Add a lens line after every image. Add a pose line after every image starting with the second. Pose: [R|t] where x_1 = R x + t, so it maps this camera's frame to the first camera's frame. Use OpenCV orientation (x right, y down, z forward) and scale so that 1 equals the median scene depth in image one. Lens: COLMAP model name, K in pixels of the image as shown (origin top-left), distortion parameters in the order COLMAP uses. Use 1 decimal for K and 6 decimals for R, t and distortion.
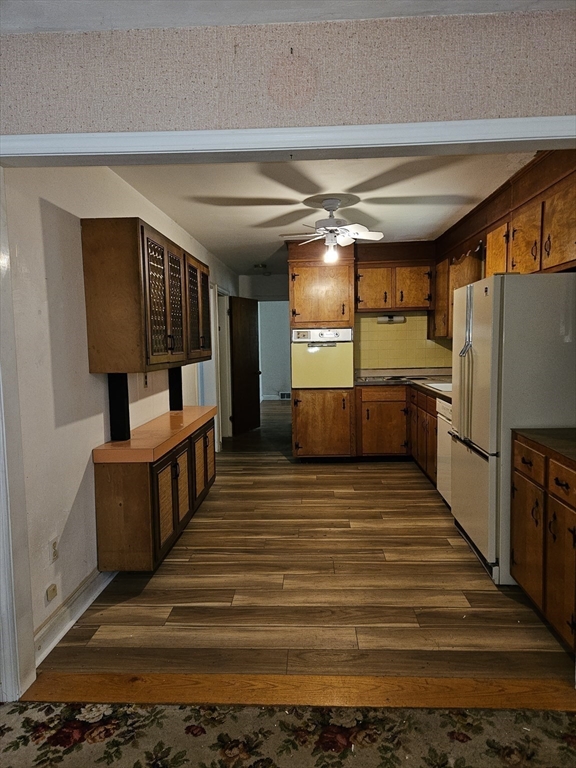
lens RADIAL K [[513.2, 0, 292.1], [0, 513.2, 383.5], [0, 0, 1]] dist [0.061579, -0.044760]
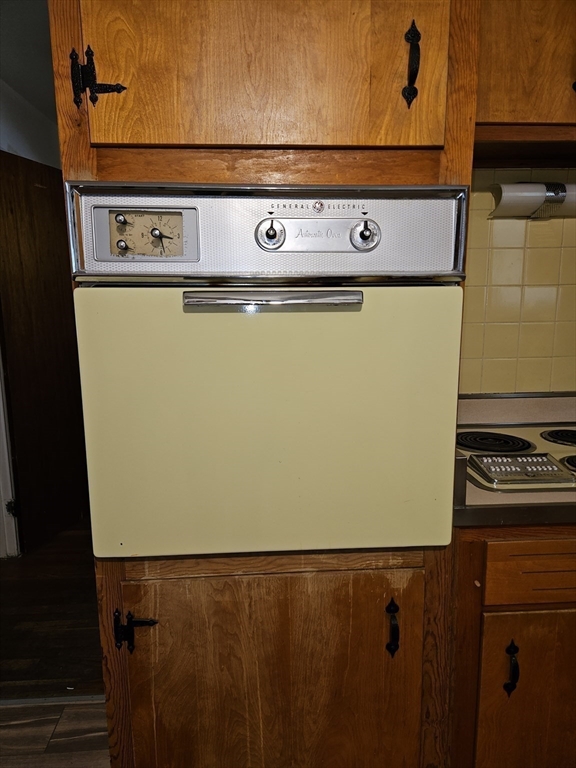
lens RADIAL K [[513.2, 0, 291.1], [0, 513.2, 390.5], [0, 0, 1]] dist [0.061579, -0.044760]
pose [[0.994431, -0.007509, 0.105123, 0.060076], [-0.002326, 0.995652, 0.093121, -0.079898], [-0.105366, -0.092847, 0.990090, 1.078735]]
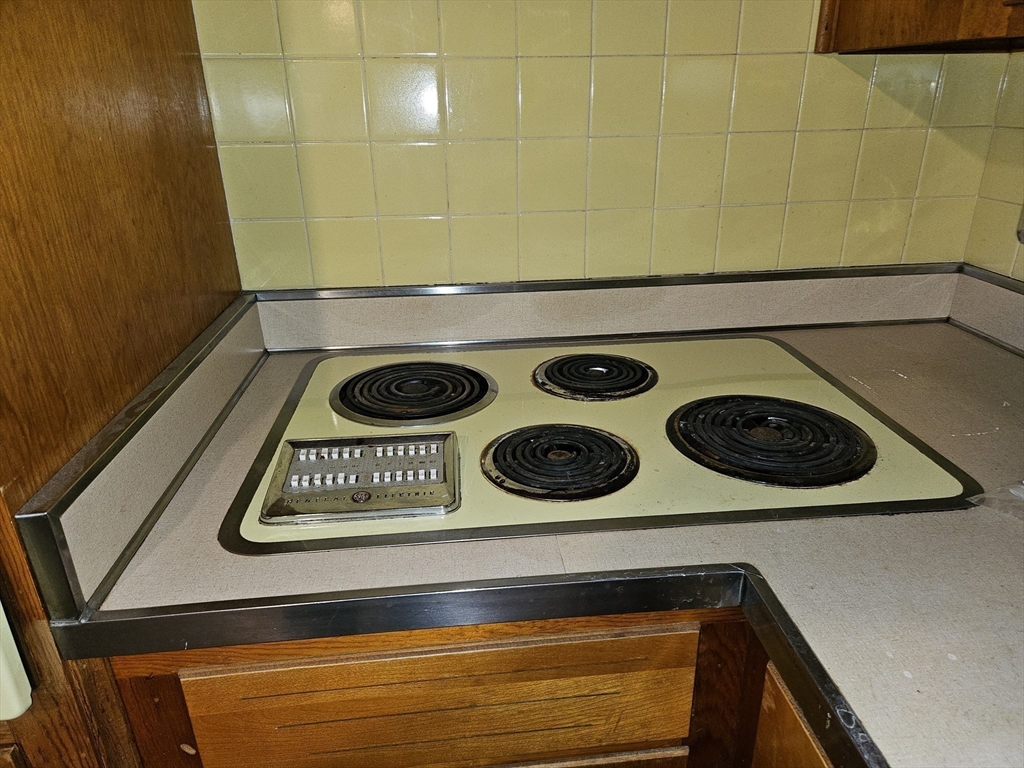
lens RADIAL K [[684.3, 0, 514.0], [0, 684.3, 382.5], [0, 0, 1]] dist [0.061579, -0.044760]
pose [[0.991150, -0.046484, 0.124346, 0.231109], [0.005783, 0.950920, 0.309383, -0.088007], [-0.132624, -0.305926, 0.942773, 1.179197]]
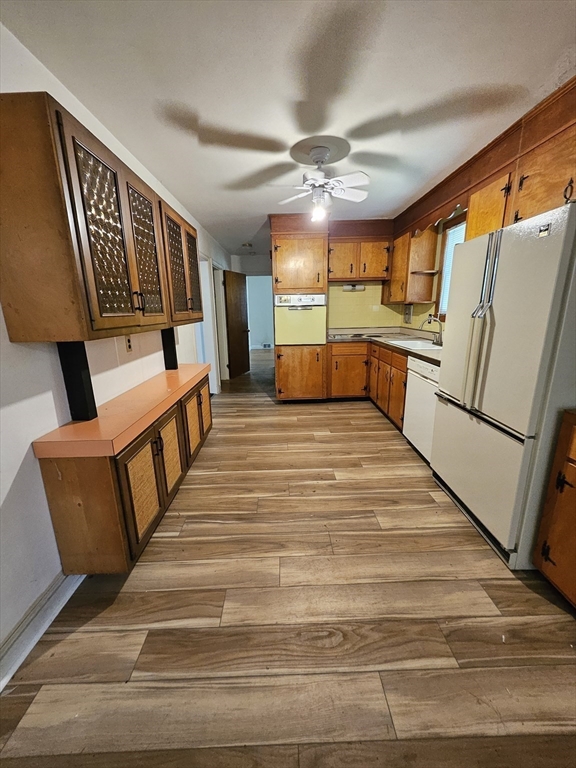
lens RADIAL K [[302.0, 0, 287.1], [0, 302.0, 381.0], [0, 0, 1]] dist [0.001167, 0.000882]
pose [[0.998139, -0.014051, 0.059333, -0.021335], [0.004924, 0.988482, 0.151259, -0.018705], [-0.060775, -0.150685, 0.986712, 0.363214]]
